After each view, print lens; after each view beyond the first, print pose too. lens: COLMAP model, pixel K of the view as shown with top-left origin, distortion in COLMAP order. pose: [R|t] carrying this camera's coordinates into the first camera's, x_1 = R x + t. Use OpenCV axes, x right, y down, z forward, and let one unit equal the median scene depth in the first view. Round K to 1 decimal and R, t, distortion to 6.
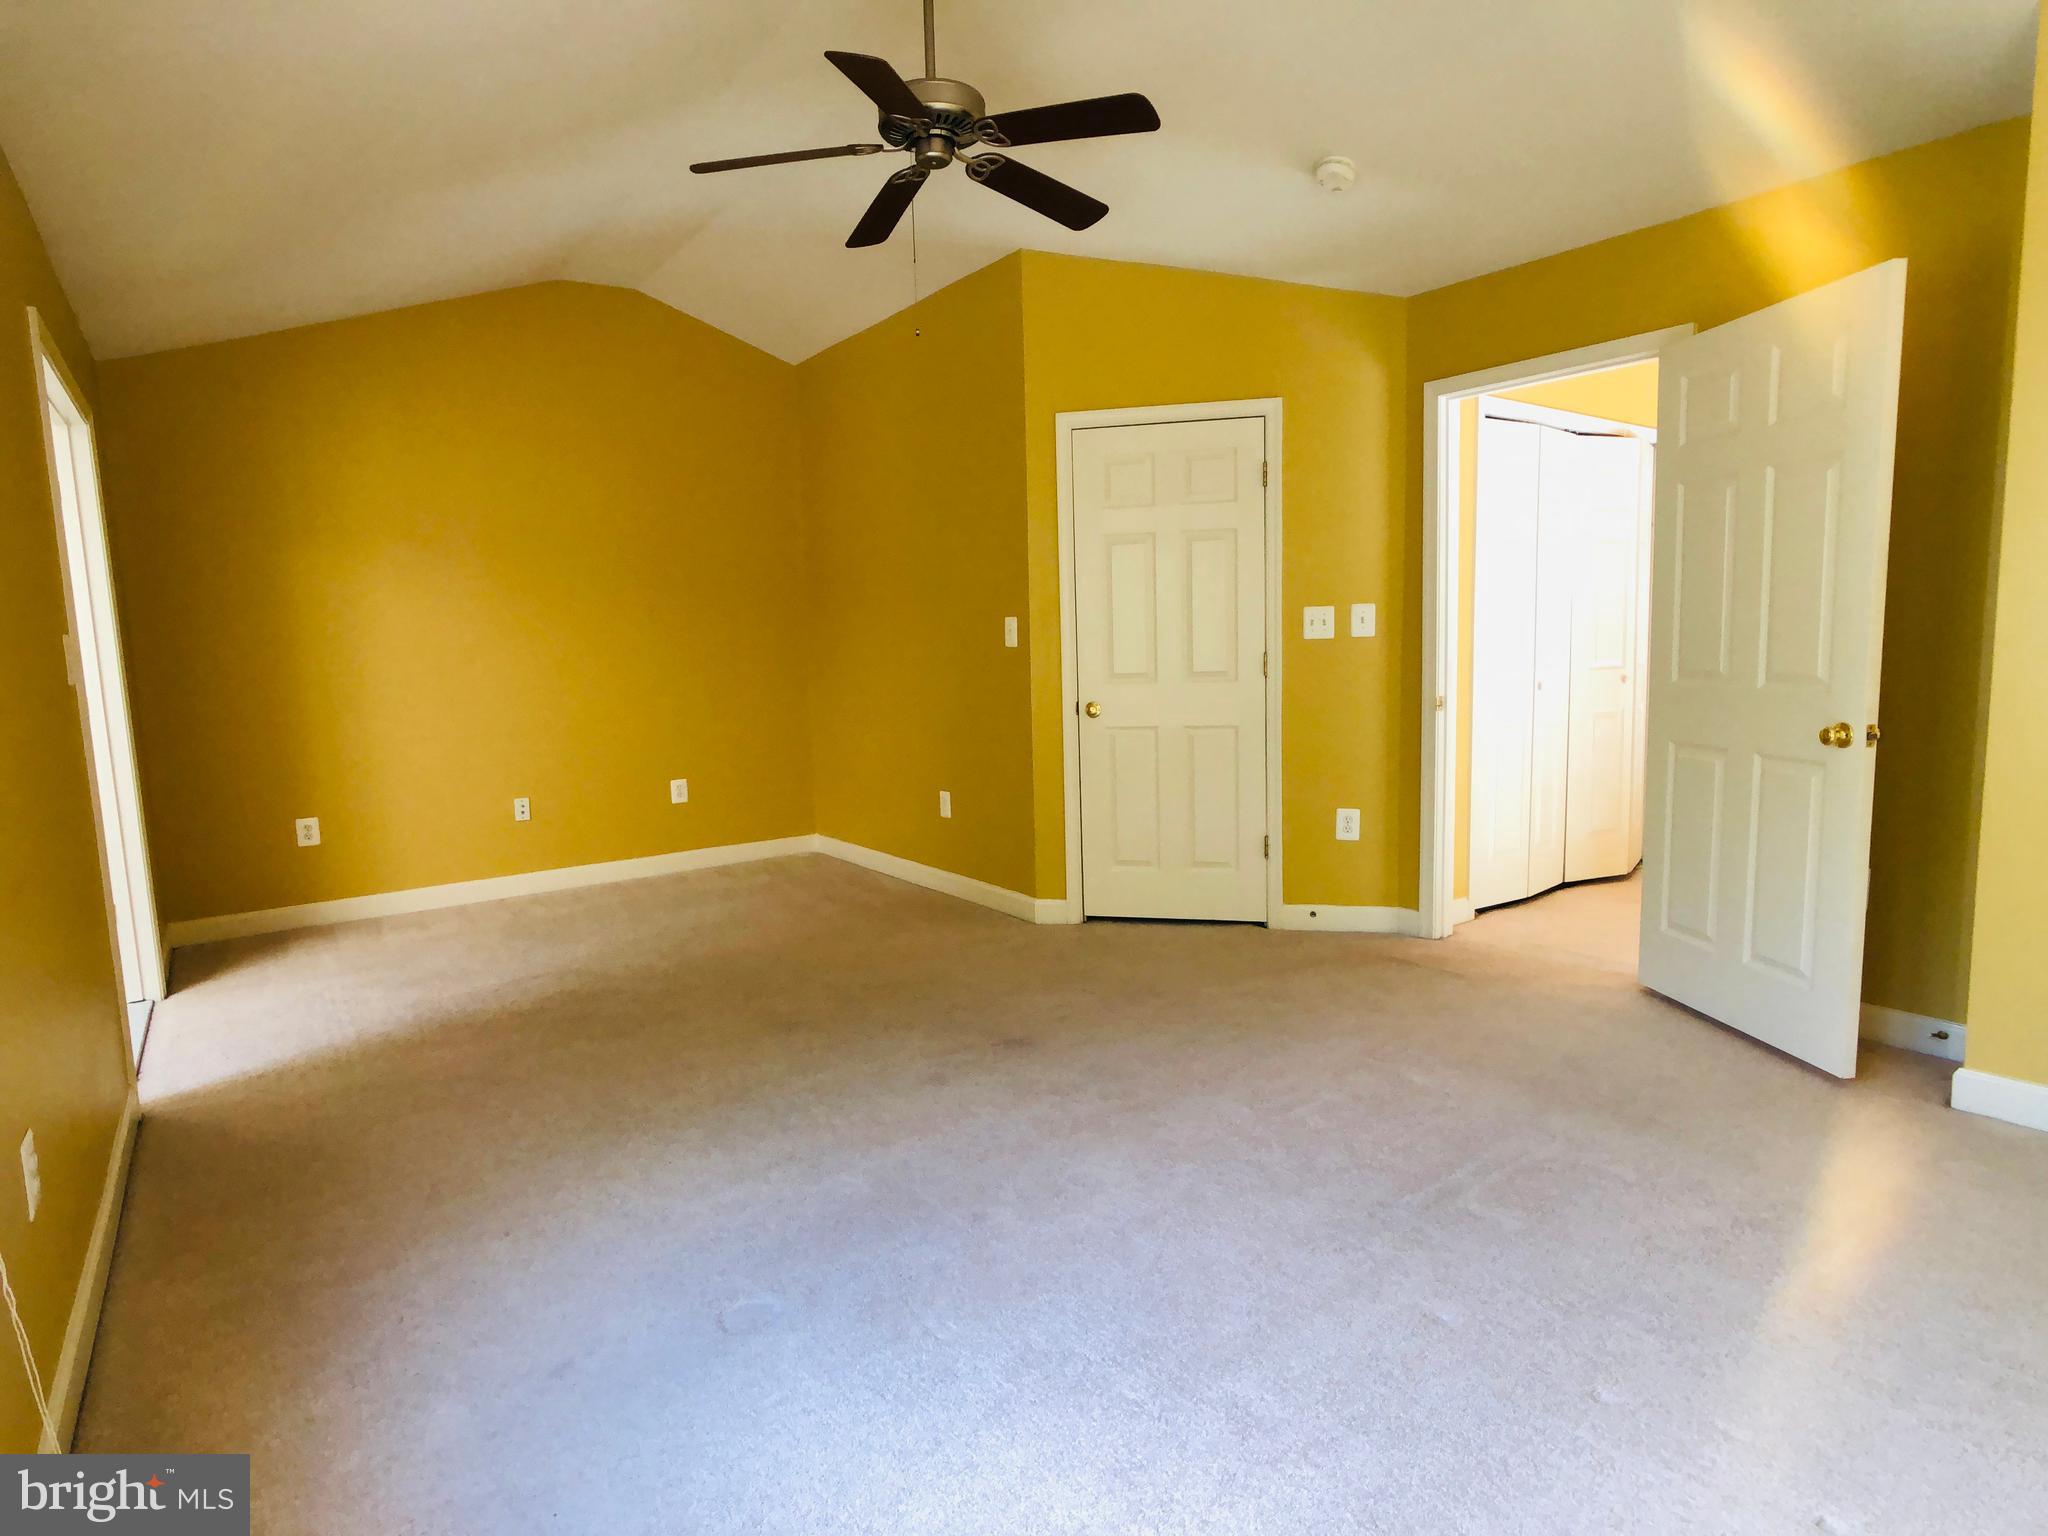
lens RADIAL K [[1090.7, 0, 1018.2], [0, 1090.7, 760.5], [0, 0, 1]] dist [-0.018890, -0.000471]
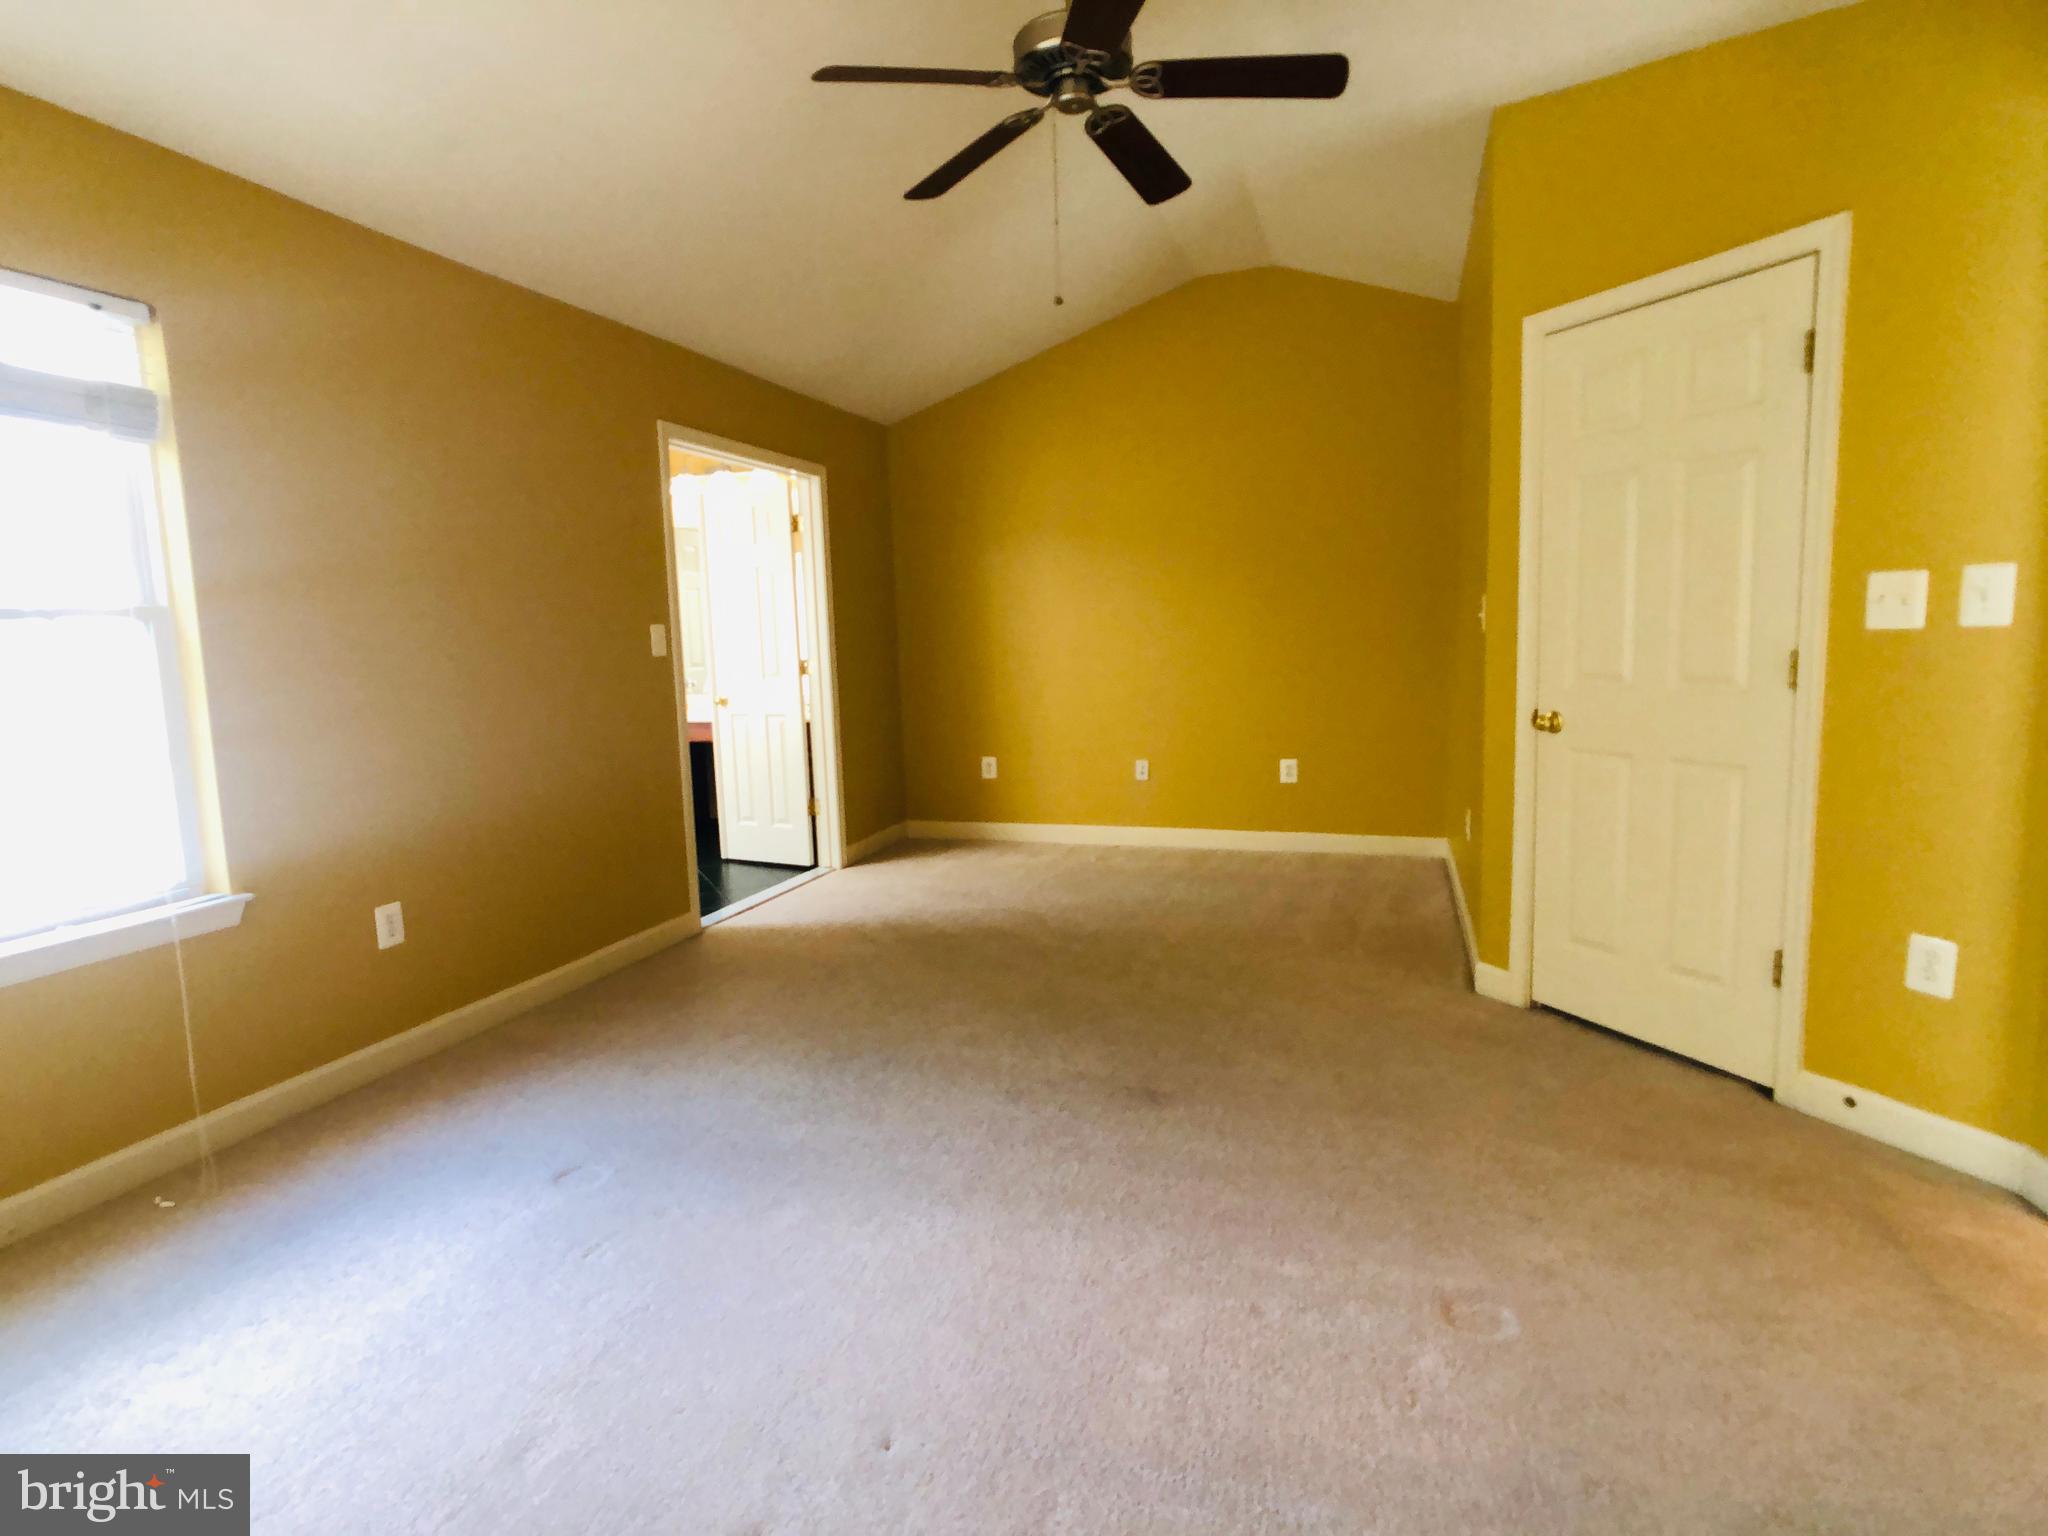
lens RADIAL K [[1090.7, 0, 1018.2], [0, 1090.7, 760.5], [0, 0, 1]] dist [-0.018890, -0.000471]
pose [[0.577763, 0.108318, -0.808985, 0.463205], [-0.080302, 0.993890, 0.075725, -0.048795], [0.812245, 0.021212, 0.582931, 0.300718]]
